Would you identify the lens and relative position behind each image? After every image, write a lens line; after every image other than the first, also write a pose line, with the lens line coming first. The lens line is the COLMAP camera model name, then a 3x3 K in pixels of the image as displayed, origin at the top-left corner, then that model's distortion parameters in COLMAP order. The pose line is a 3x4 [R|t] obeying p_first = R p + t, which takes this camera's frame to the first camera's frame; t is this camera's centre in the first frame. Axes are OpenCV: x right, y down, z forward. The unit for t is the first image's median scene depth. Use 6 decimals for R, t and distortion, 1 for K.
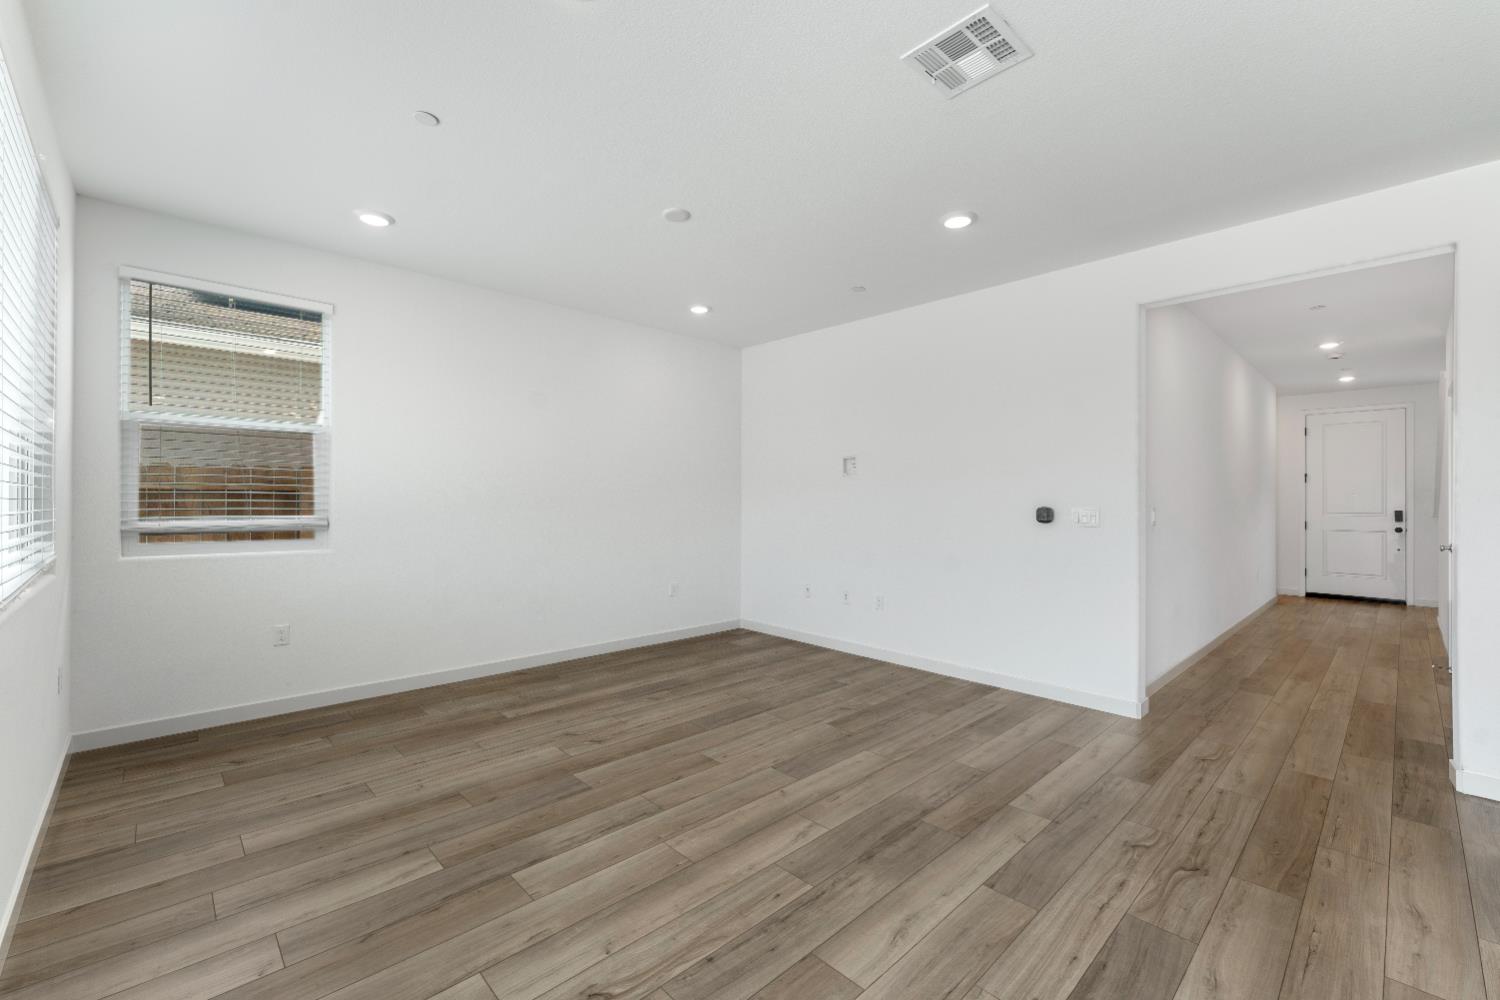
lens RADIAL K [[646.4, 0, 652.2], [0, 646.4, 500.9], [0, 0, 1]] dist [-0.000282, -0.000381]
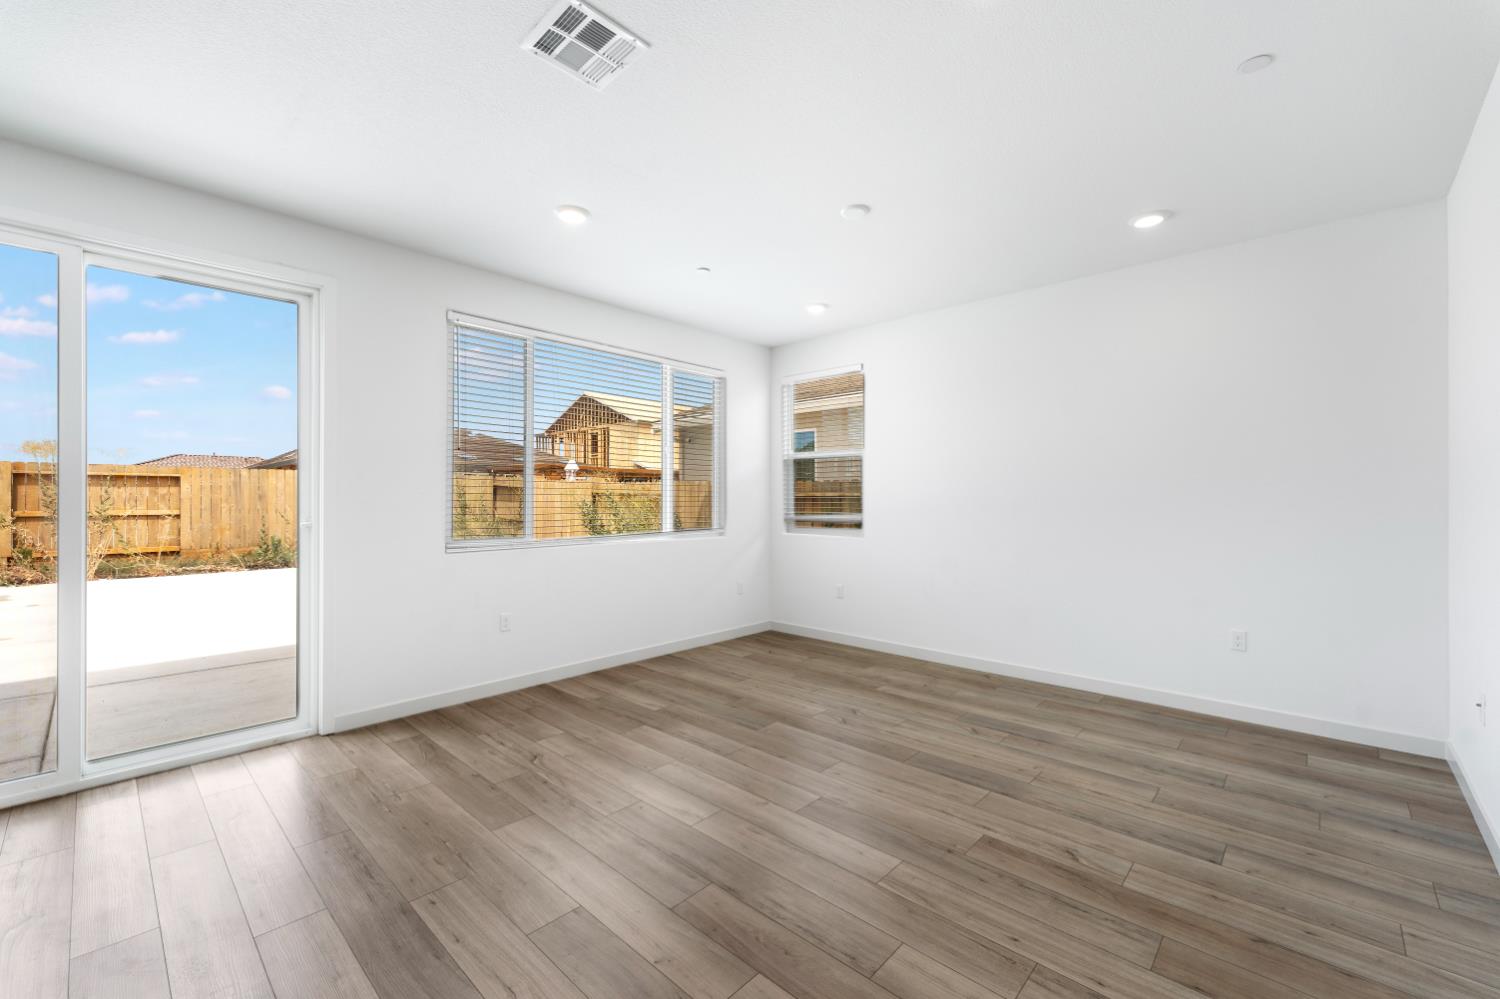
lens RADIAL K [[572.0, 0, 748.7], [0, 572.0, 499.3], [0, 0, 1]] dist [0.003191, 0.000138]
pose [[0.141573, -0.006511, -0.989906, 0.928019], [-0.000978, 0.999977, -0.006717, -0.000819], [0.989927, 0.001919, 0.141564, 0.751903]]
